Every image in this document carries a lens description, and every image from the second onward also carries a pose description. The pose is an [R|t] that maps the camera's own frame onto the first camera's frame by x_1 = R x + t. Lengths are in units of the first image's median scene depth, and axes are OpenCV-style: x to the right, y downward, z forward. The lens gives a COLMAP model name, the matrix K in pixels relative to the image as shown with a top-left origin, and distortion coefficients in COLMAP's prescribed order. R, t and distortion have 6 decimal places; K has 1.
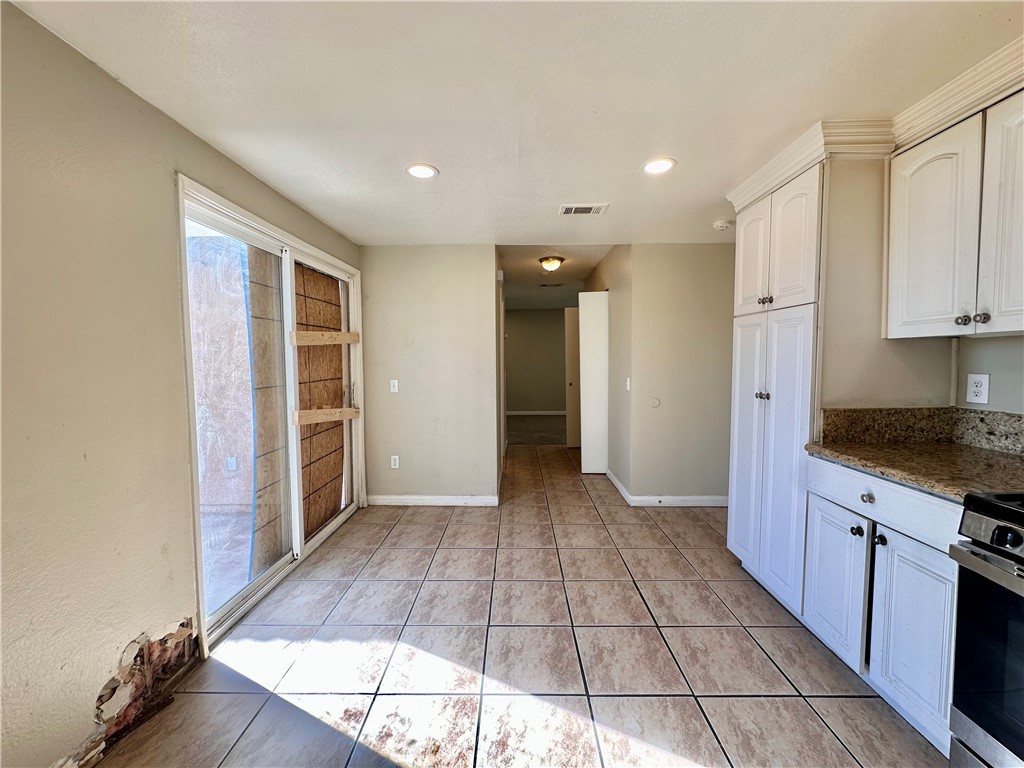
lens RADIAL K [[410.3, 0, 512.0], [0, 410.3, 381.1], [0, 0, 1]] dist [-0.005693, 0.000632]
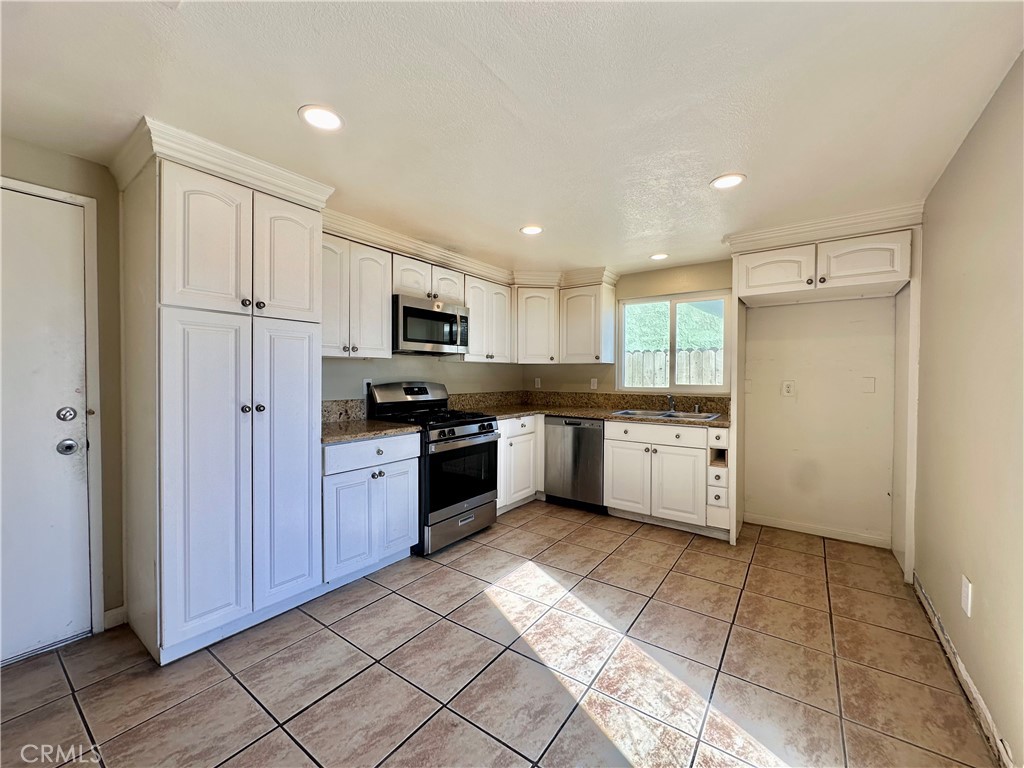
lens RADIAL K [[410.3, 0, 510.3], [0, 410.3, 380.3], [0, 0, 1]] dist [-0.005693, 0.000632]
pose [[-0.818630, -0.004500, 0.574304, -0.450421], [0.031388, 0.998124, 0.052563, -0.068063], [-0.573463, 0.061056, -0.816953, 1.712890]]
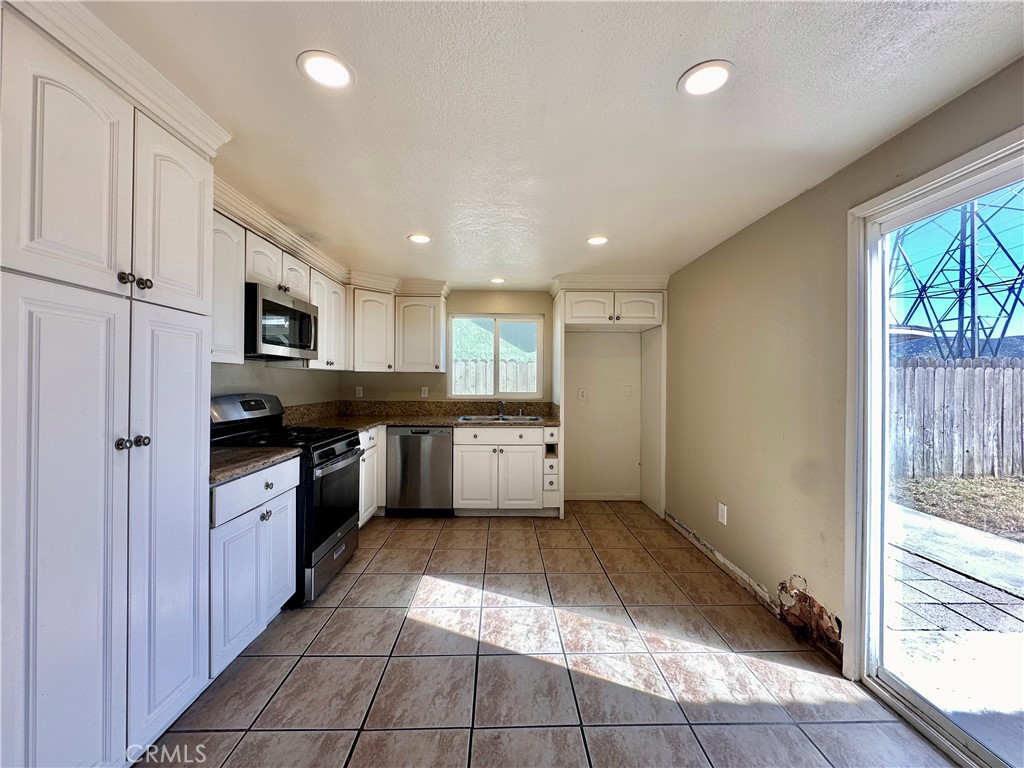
lens RADIAL K [[410.3, 0, 513.1], [0, 410.3, 379.9], [0, 0, 1]] dist [-0.005693, 0.000632]
pose [[-0.999217, -0.001492, -0.039538, 0.114952], [-0.003411, 0.998817, 0.048508, -0.100783], [0.039419, 0.048605, -0.998040, 1.942635]]
